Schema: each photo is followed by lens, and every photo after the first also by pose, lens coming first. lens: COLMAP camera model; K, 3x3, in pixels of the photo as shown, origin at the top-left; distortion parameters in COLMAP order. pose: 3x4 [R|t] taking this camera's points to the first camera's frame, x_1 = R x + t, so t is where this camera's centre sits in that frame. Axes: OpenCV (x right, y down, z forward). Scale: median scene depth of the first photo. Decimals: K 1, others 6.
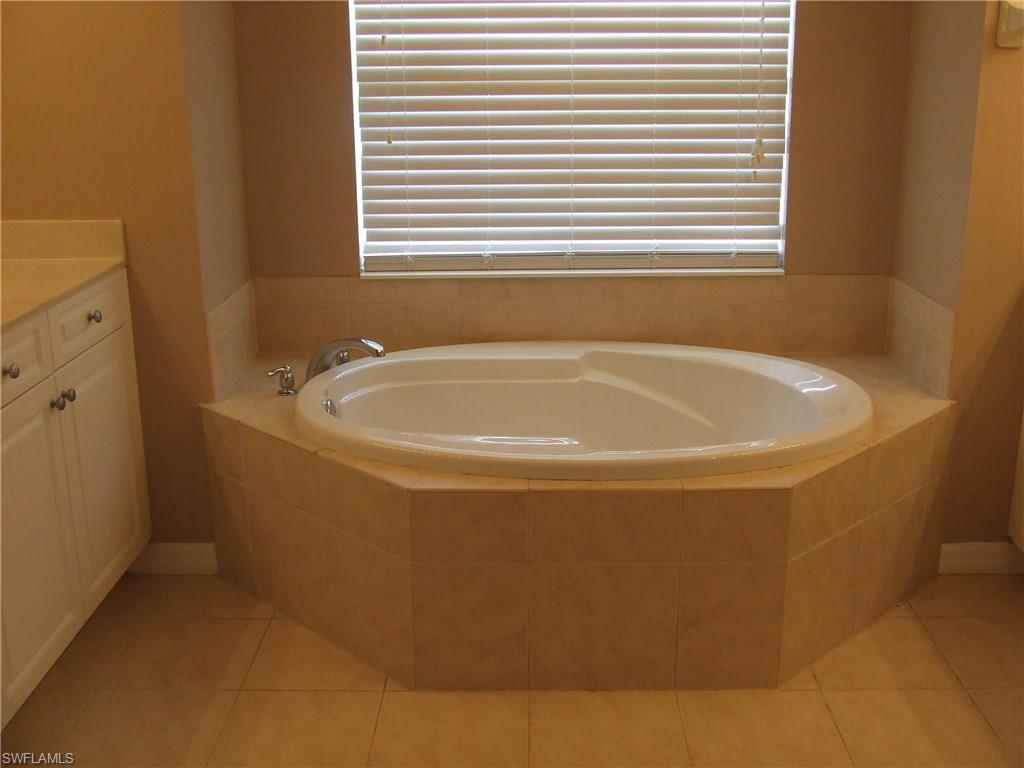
lens RADIAL K [[1099.4, 0, 512.0], [0, 1099.4, 384.0], [0, 0, 1]] dist [-0.081155, 0.010343]
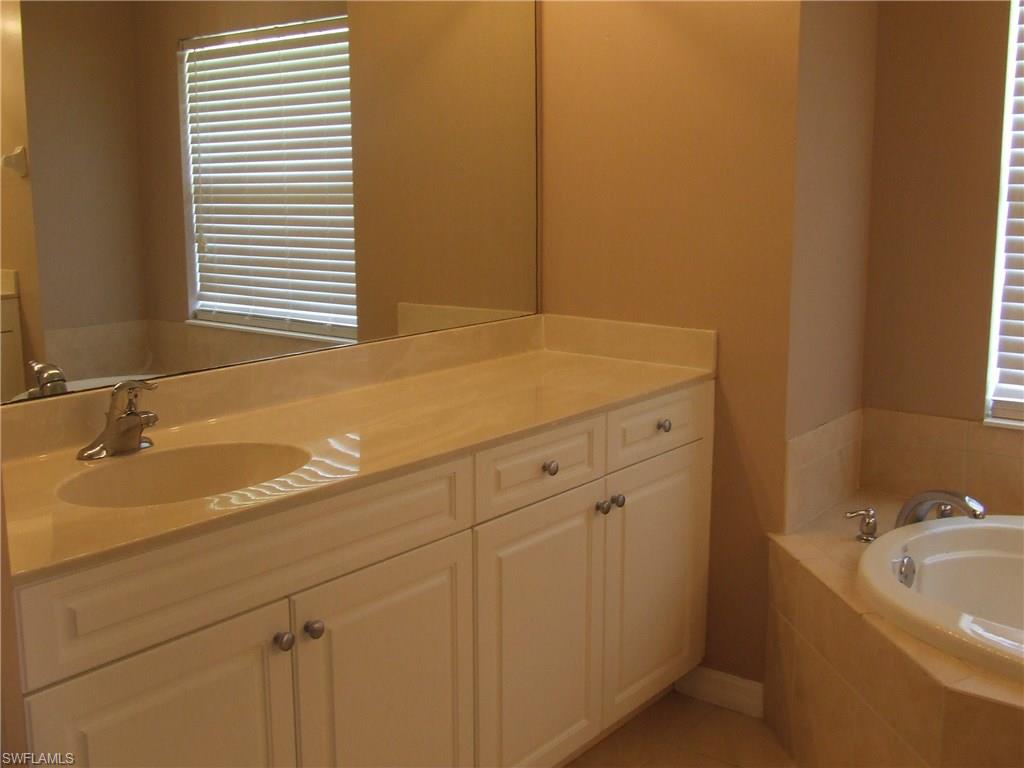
lens RADIAL K [[1099.4, 0, 512.0], [0, 1099.4, 384.0], [0, 0, 1]] dist [-0.081155, 0.010343]
pose [[0.797579, 0.115633, -0.592027, 0.076928], [-0.175897, 0.983384, -0.044896, -0.026550], [0.576999, 0.139944, 0.804666, 0.104666]]
